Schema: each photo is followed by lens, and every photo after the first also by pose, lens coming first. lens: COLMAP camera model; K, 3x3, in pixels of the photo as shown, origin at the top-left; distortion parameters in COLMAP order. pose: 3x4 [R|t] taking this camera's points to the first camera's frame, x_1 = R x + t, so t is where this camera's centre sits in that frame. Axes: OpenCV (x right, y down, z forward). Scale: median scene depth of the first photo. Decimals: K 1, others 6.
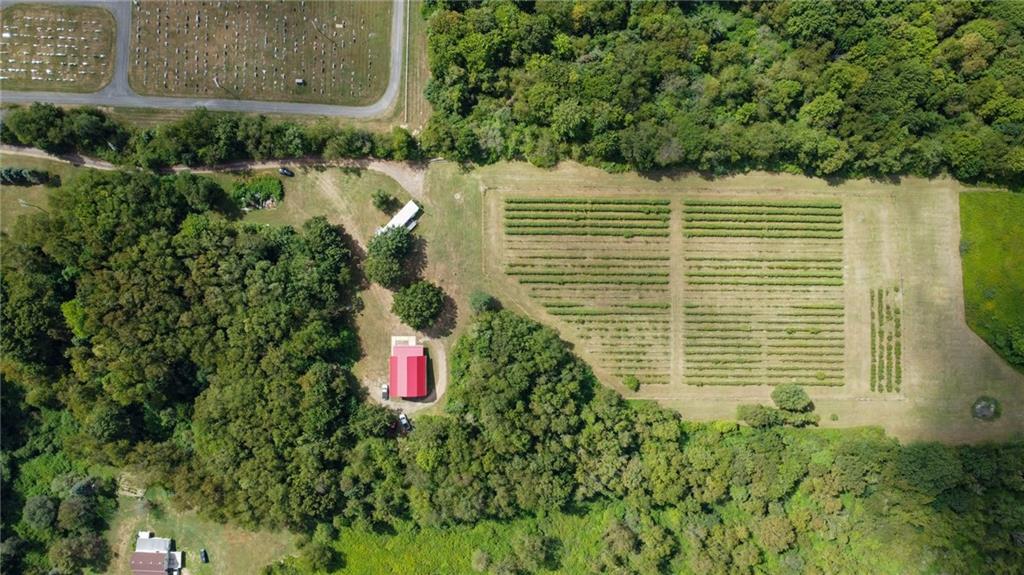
lens RADIAL K [[783.7, 0, 512.0], [0, 783.7, 287.5], [0, 0, 1]] dist [0.003713, 0.001003]
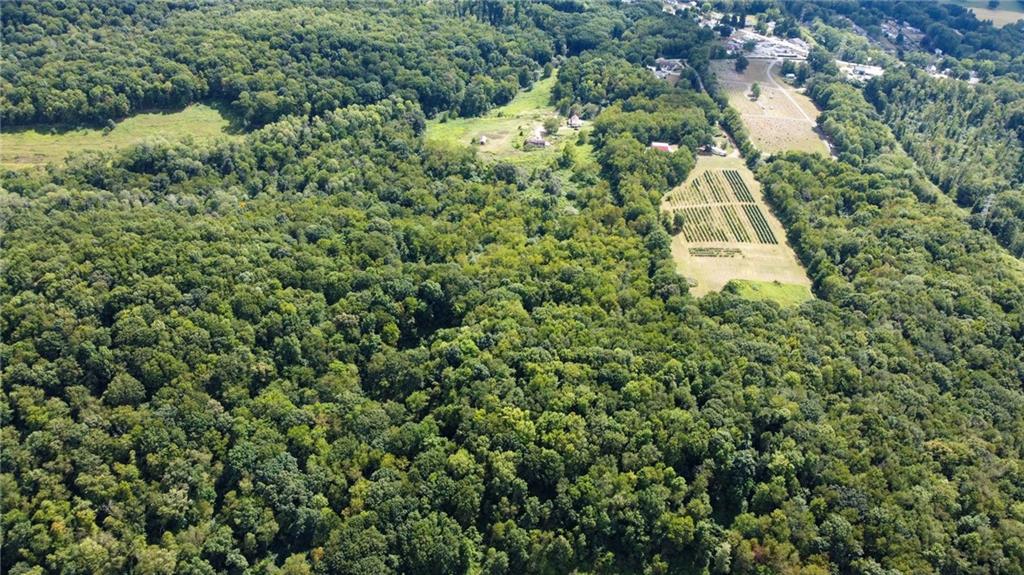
lens RADIAL K [[783.7, 0, 512.0], [0, 783.7, 287.5], [0, 0, 1]] dist [0.003713, 0.001003]
pose [[0.020355, 0.477079, -0.878624, 2.218517], [-0.997785, -0.045973, -0.048078, 0.662089], [-0.063330, 0.877657, 0.475087, 0.196859]]
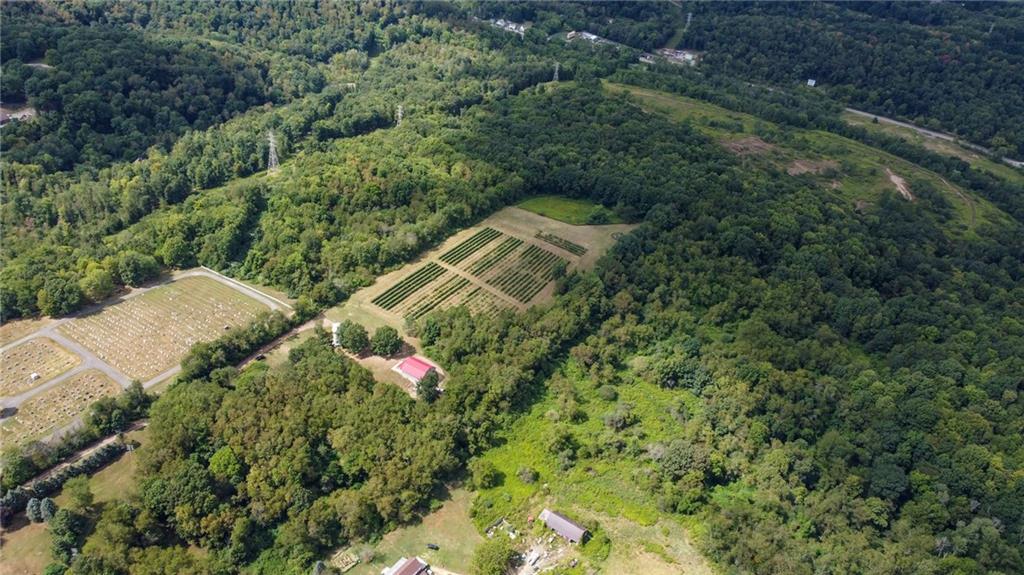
lens RADIAL K [[783.7, 0, 512.0], [0, 783.7, 287.5], [0, 0, 1]] dist [0.003713, 0.001003]
pose [[0.538790, -0.486520, 0.687753, -0.941719], [0.840396, 0.367245, -0.398580, 0.762759], [-0.058657, 0.792735, 0.606737, -0.047442]]
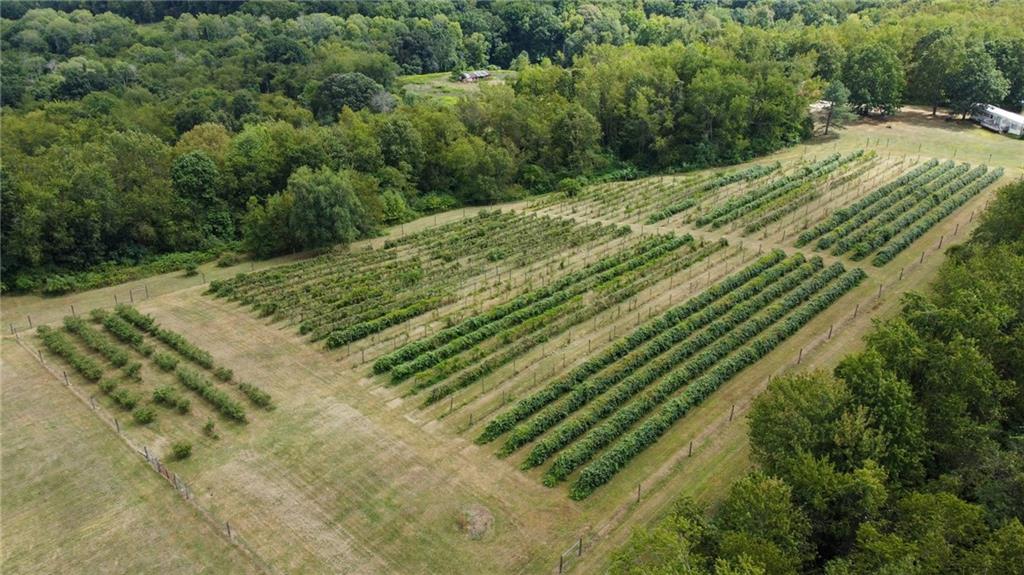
lens RADIAL K [[769.0, 0, 512.0], [0, 769.0, 287.5], [0, 0, 1]] dist [-0.000498, 0.000046]
pose [[-0.705728, 0.230812, -0.669831, 0.574748], [-0.707595, -0.276939, 0.650088, -0.222177], [-0.035455, 0.932754, 0.358765, 0.867812]]
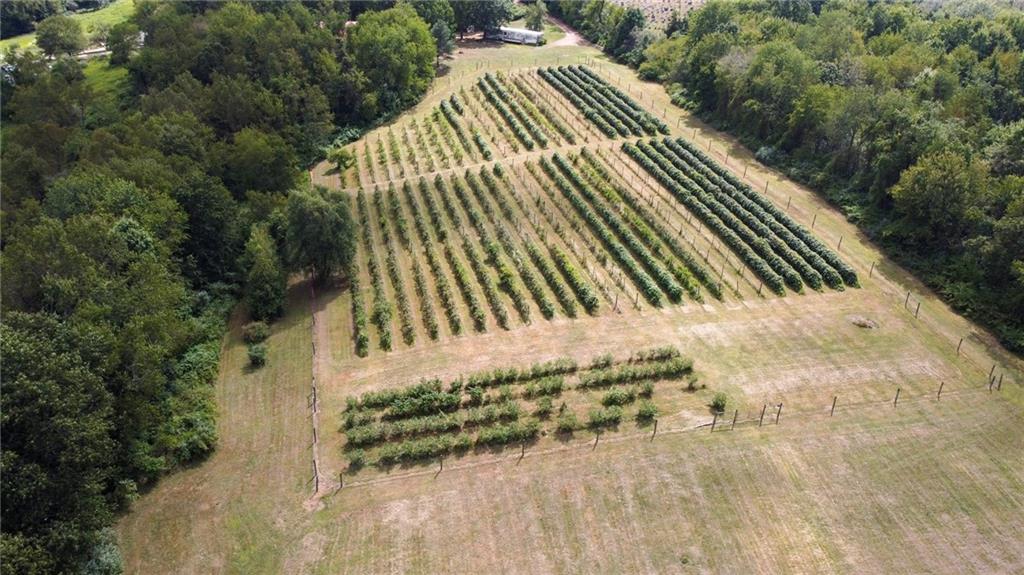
lens RADIAL K [[783.7, 0, 512.0], [0, 783.7, 287.5], [0, 0, 1]] dist [0.003713, 0.001003]
pose [[0.234281, 0.389996, -0.890514, 0.713396], [-0.972150, 0.099685, -0.212102, 0.130747], [0.006052, 0.915405, 0.402489, 0.858773]]
